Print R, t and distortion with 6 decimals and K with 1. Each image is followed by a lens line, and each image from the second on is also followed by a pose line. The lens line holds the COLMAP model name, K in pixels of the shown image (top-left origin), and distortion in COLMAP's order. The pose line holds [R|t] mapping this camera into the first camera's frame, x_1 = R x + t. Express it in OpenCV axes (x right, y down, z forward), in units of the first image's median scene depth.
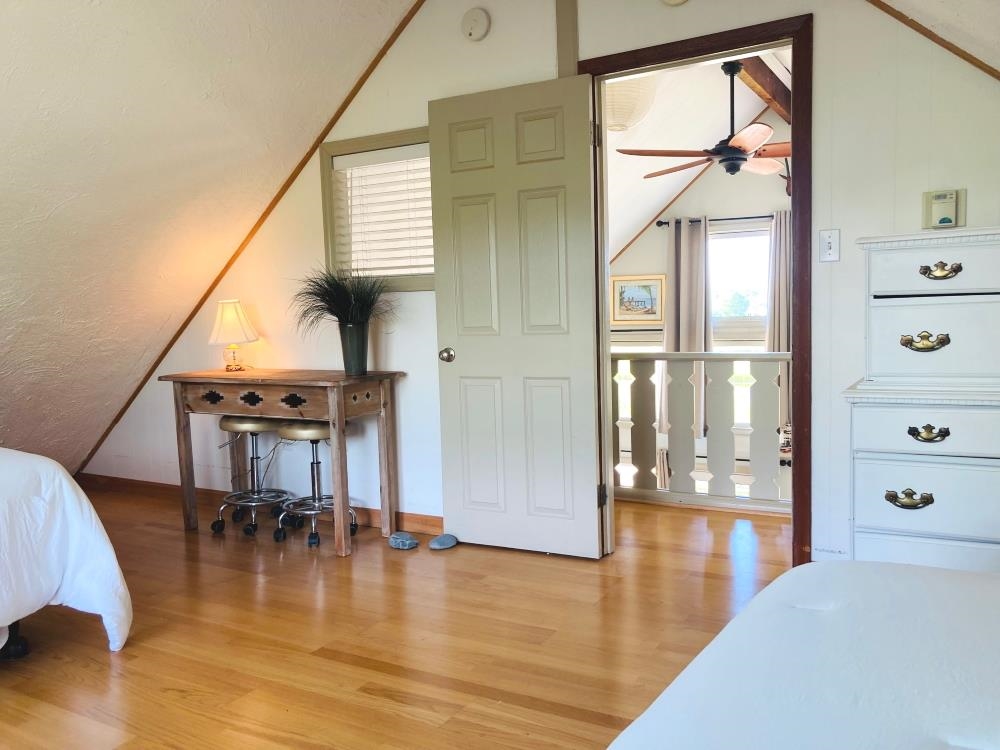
lens RADIAL K [[827.4, 0, 478.6], [0, 827.4, 370.6], [0, 0, 1]] dist [0.007952, 0.002262]
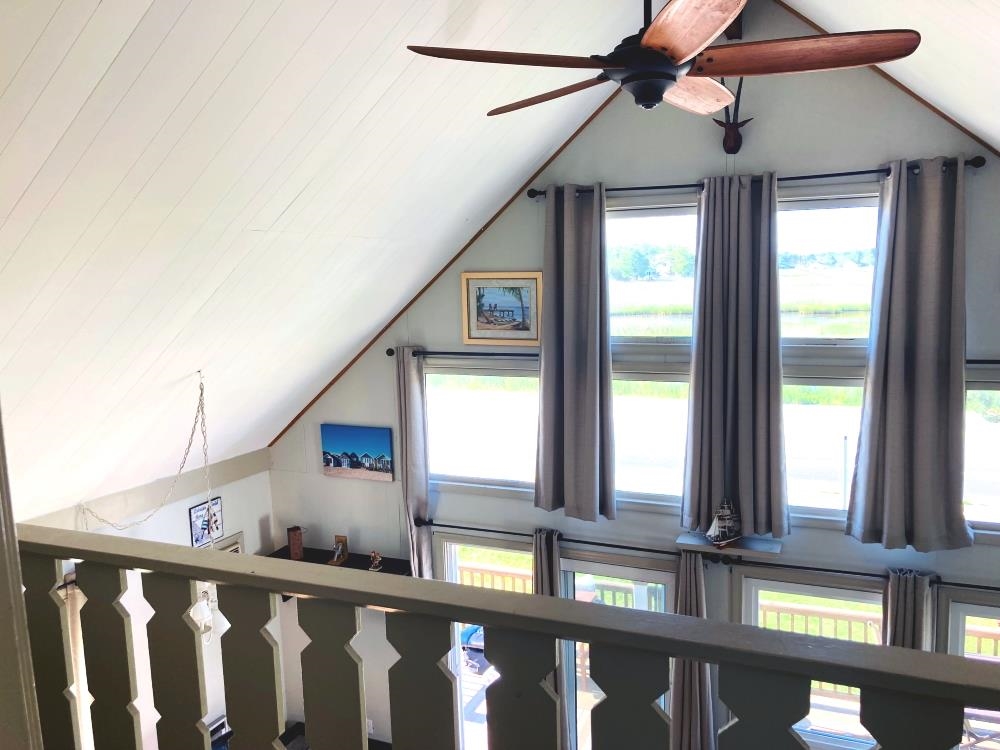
lens RADIAL K [[827.1, 0, 500.0], [0, 827.1, 375.0], [0, 0, 1]] dist [0.011600, 0.010605]
pose [[0.990207, -0.021964, 0.137871, 0.103203], [0.013908, 0.998154, 0.059127, -0.075784], [-0.138916, -0.056631, 0.988684, 0.361421]]
